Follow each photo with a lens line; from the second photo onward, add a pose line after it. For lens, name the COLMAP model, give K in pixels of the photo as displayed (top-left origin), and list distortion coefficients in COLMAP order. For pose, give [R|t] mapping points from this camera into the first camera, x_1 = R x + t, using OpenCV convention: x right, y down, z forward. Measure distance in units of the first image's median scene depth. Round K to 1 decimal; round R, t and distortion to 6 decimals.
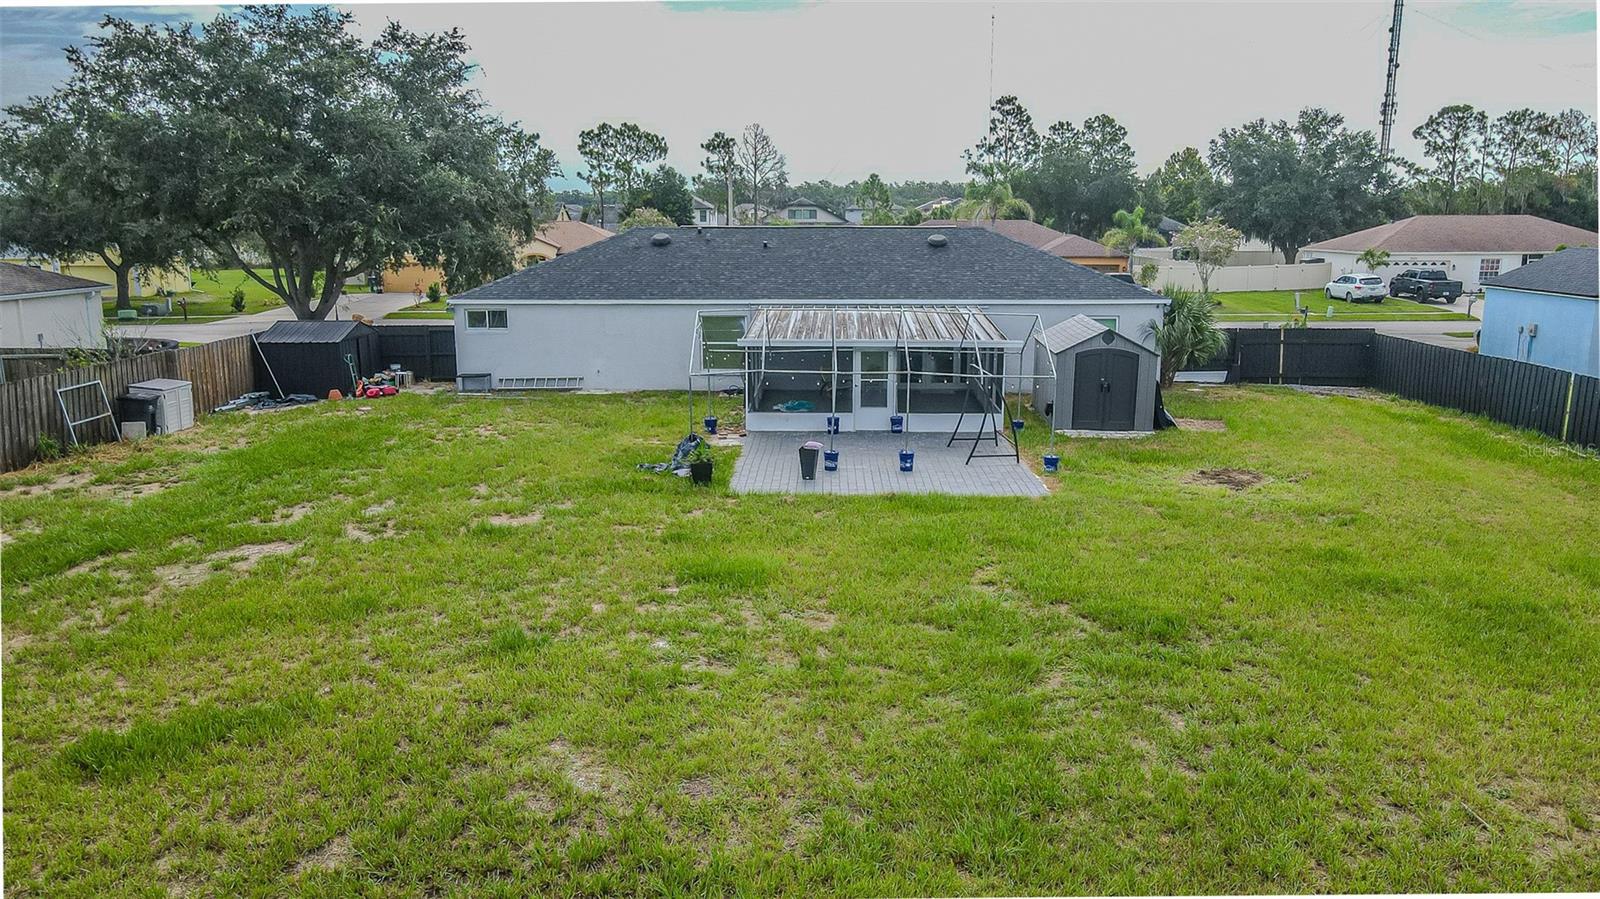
lens RADIAL K [[1189.0, 0, 805.1], [0, 1189.0, 444.3], [0, 0, 1]] dist [-0.013012, 0.047718]
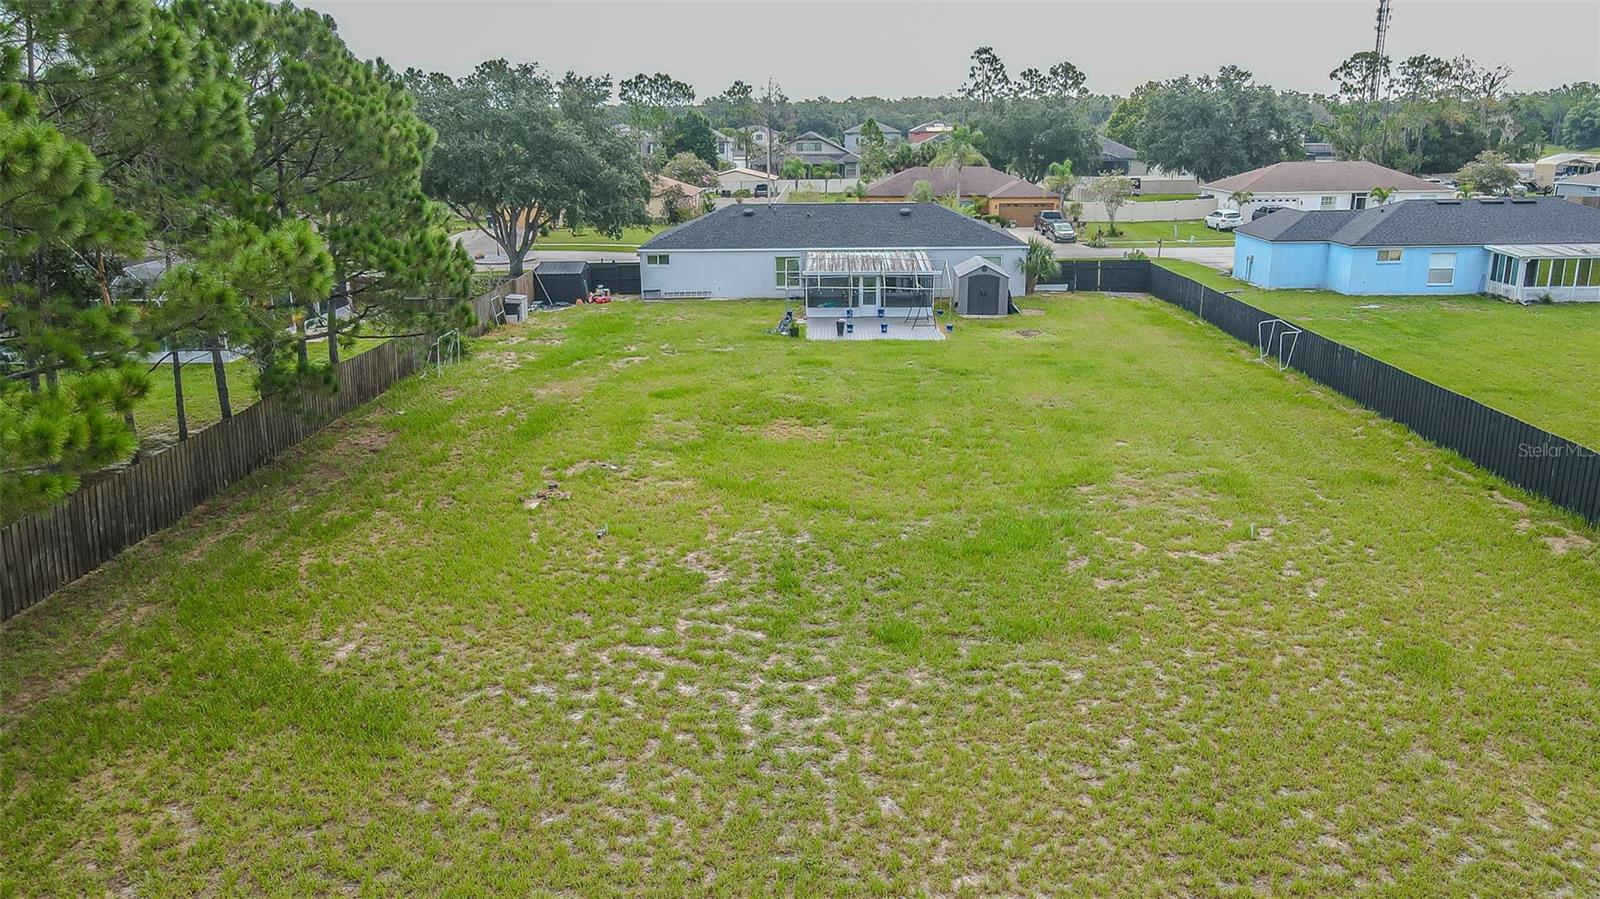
lens RADIAL K [[1214.7, 0, 806.4], [0, 1214.7, 447.6], [0, 0, 1]] dist [-0.001499, 0.041638]
pose [[0.999948, -0.009992, 0.002067, -0.047428], [0.009816, 0.997321, 0.072494, 0.051033], [-0.002786, -0.072470, 0.997367, -0.909245]]
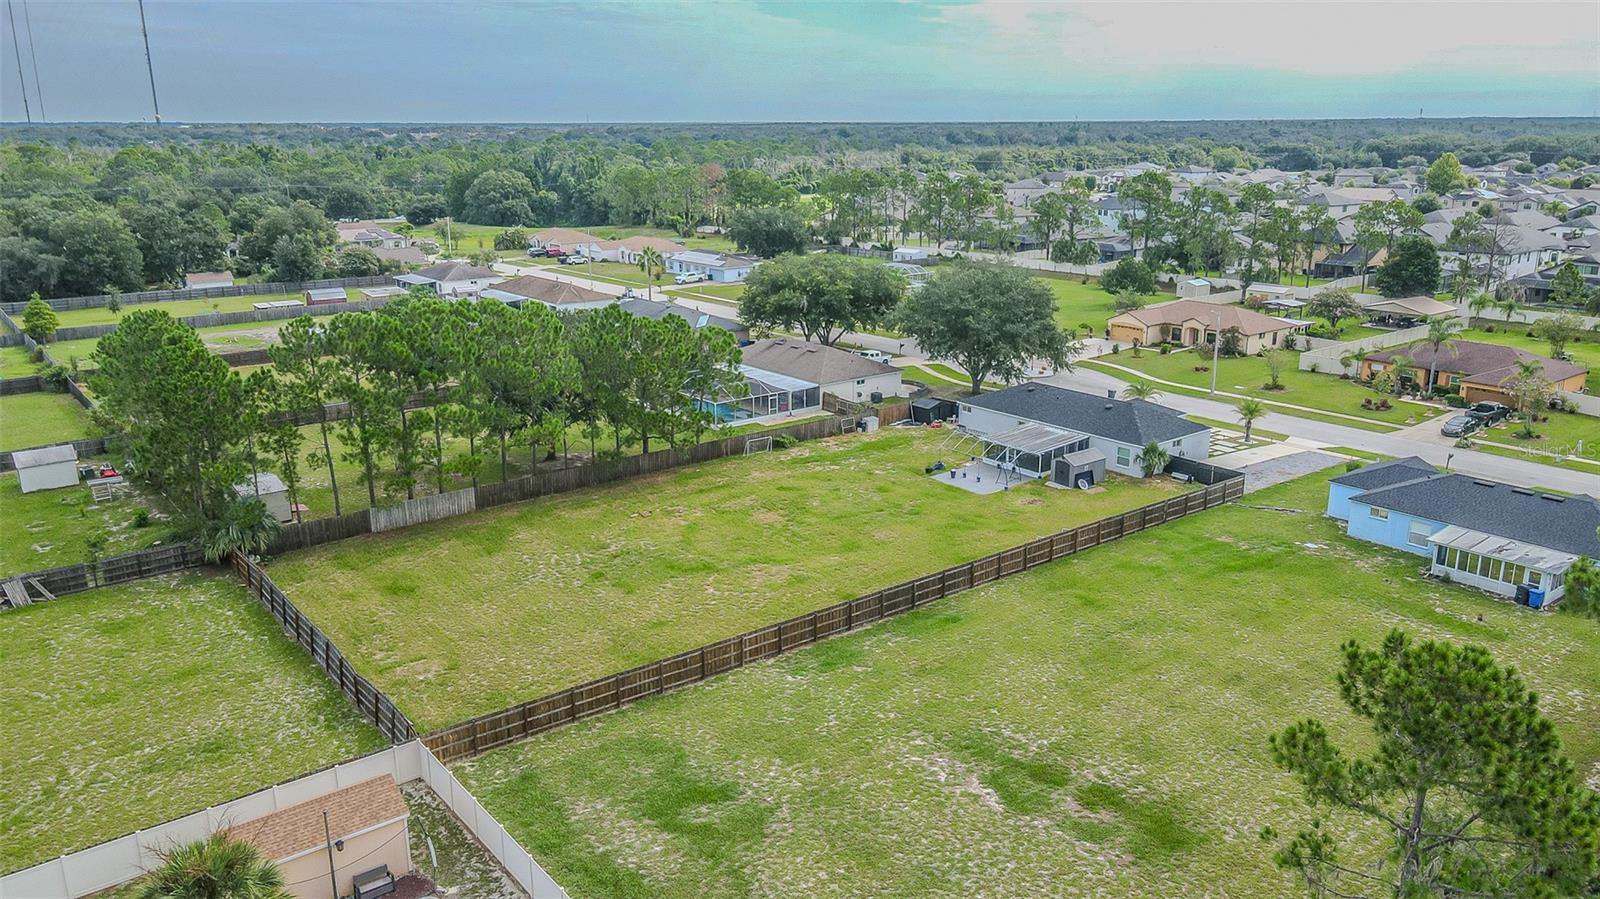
lens RADIAL K [[1189.0, 0, 805.1], [0, 1189.0, 444.3], [0, 0, 1]] dist [-0.013012, 0.047718]
pose [[0.643828, 0.200308, -0.738486, 1.858385], [-0.141475, 0.979649, 0.142381, -0.413548], [0.751978, 0.012808, 0.659064, -1.446759]]
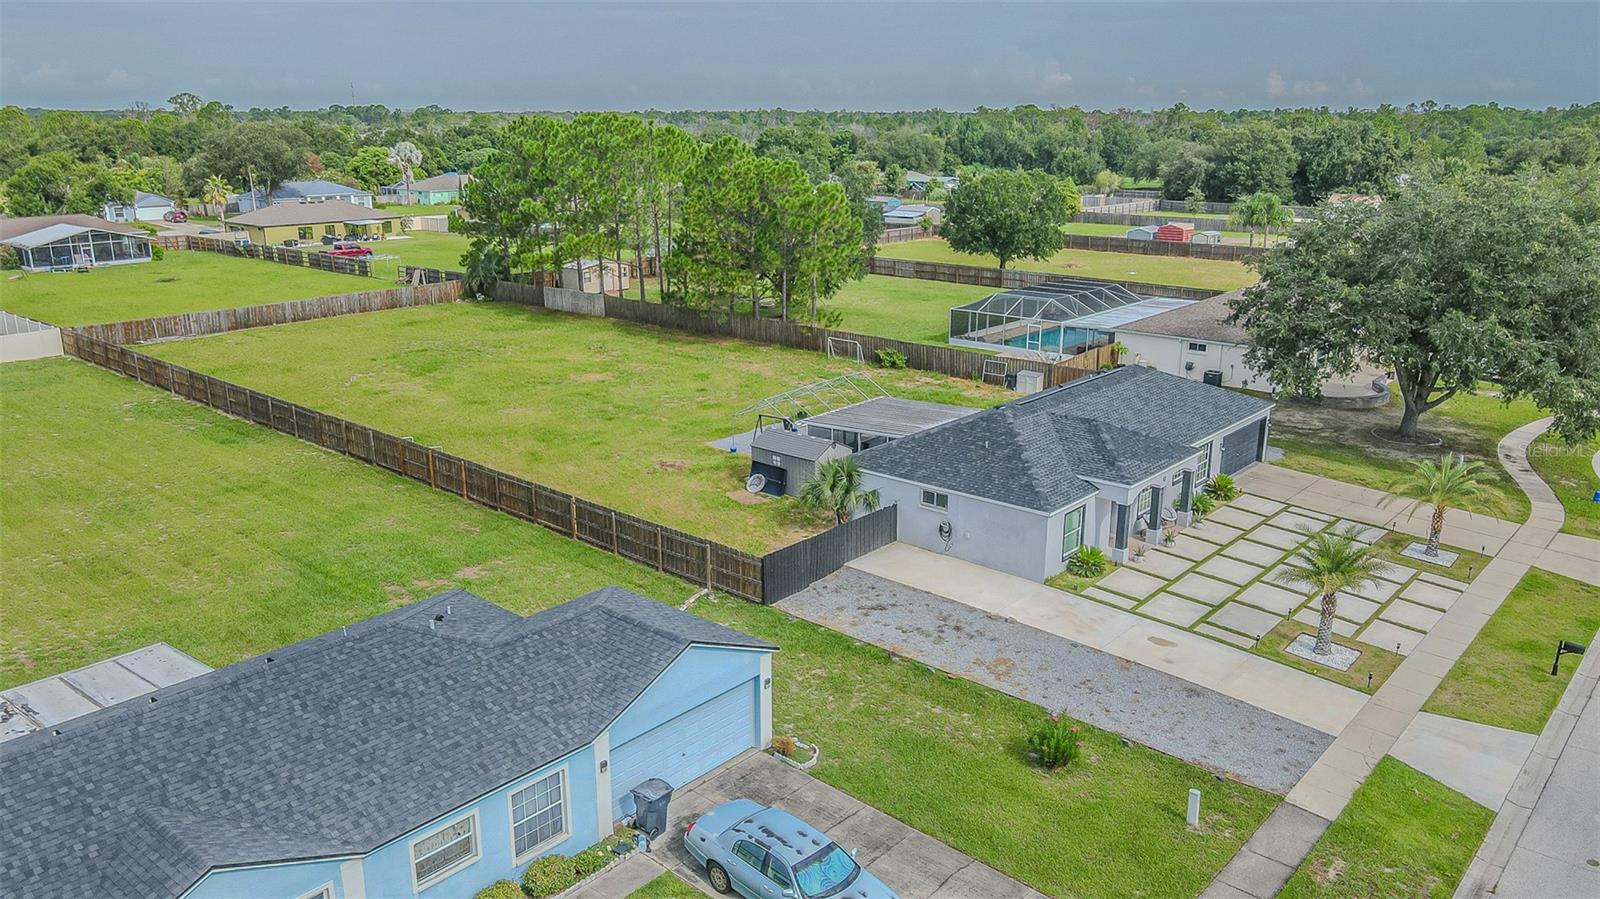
lens RADIAL K [[1189.0, 0, 805.1], [0, 1189.0, 444.3], [0, 0, 1]] dist [-0.013012, 0.047718]
pose [[-0.634760, 0.209457, -0.743779, 1.343187], [-0.144407, 0.913446, 0.380477, -0.657608], [0.759096, 0.348918, -0.549572, 1.723471]]
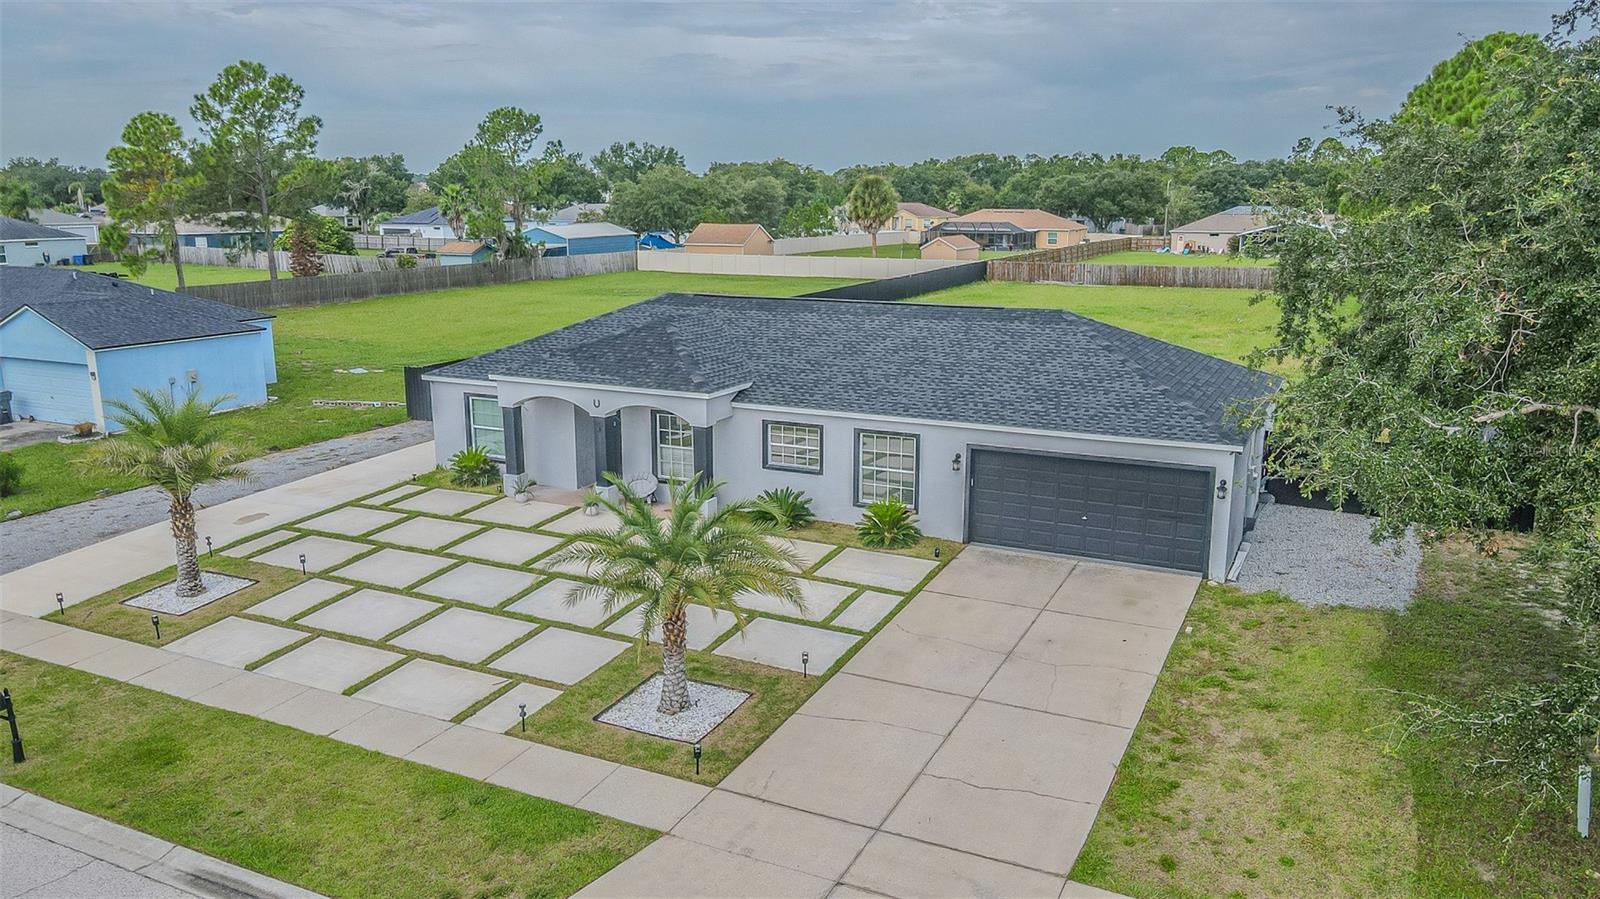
lens RADIAL K [[1189.0, 0, 805.1], [0, 1189.0, 444.3], [0, 0, 1]] dist [-0.013012, 0.047718]
pose [[-0.908974, -0.087022, 0.407668, -0.346465], [0.079260, 0.924045, 0.373976, -0.451647], [-0.409248, 0.372247, -0.833035, 1.956577]]
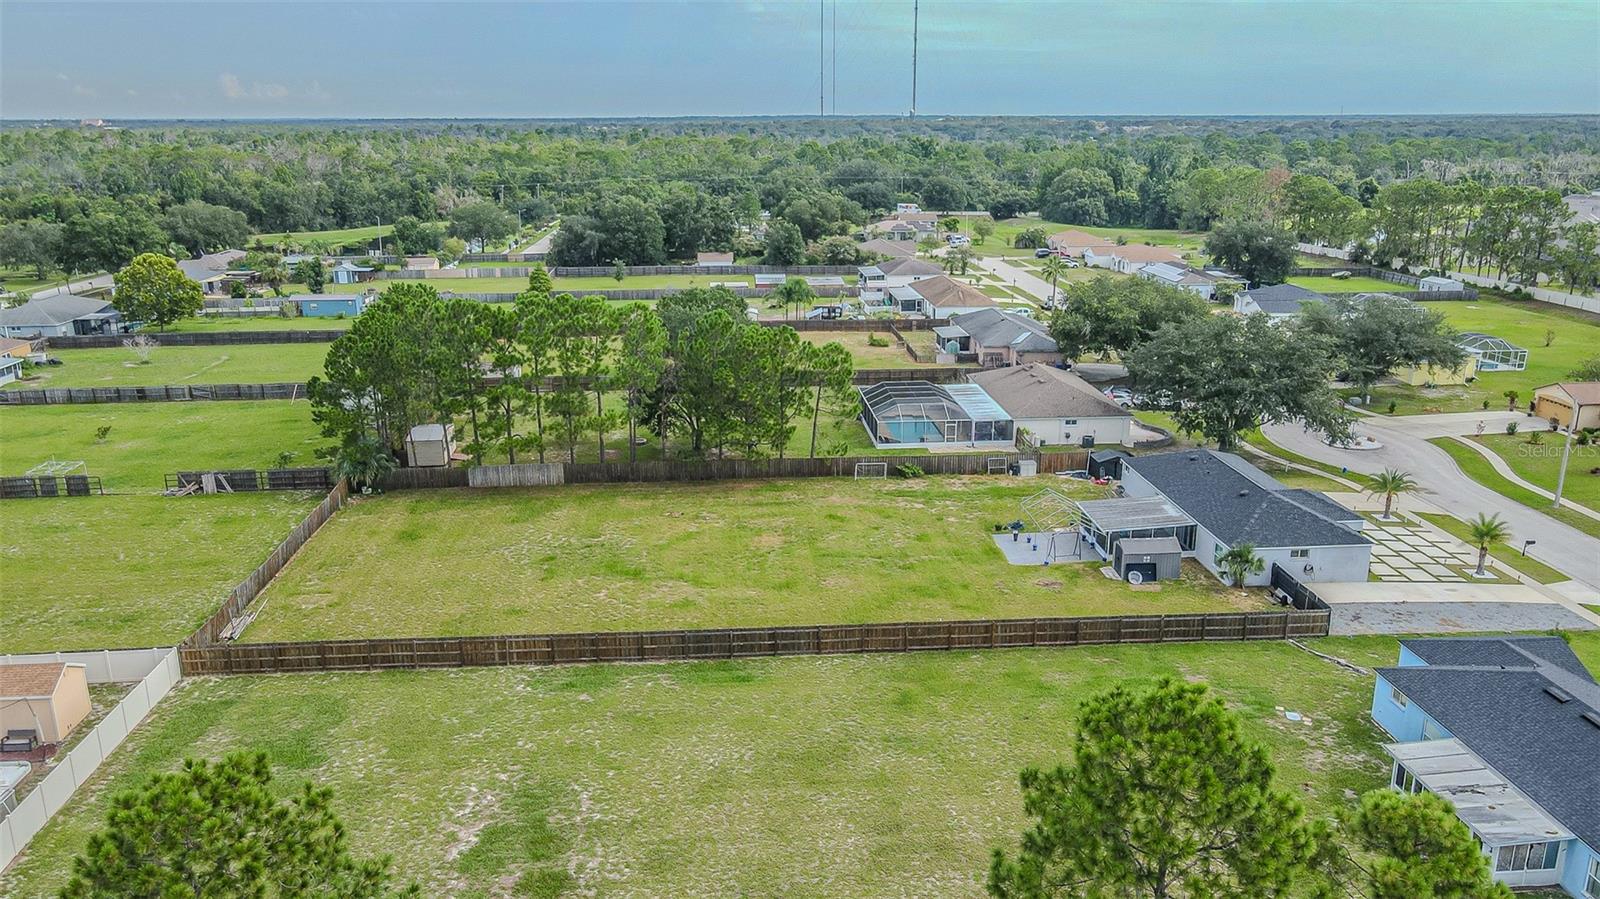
lens RADIAL K [[1189.0, 0, 805.1], [0, 1189.0, 444.3], [0, 0, 1]] dist [-0.013012, 0.047718]
pose [[0.108813, 0.266795, -0.957591, 2.313648], [-0.185691, 0.951810, 0.244084, -0.707456], [0.976565, 0.151256, 0.153111, -0.157754]]
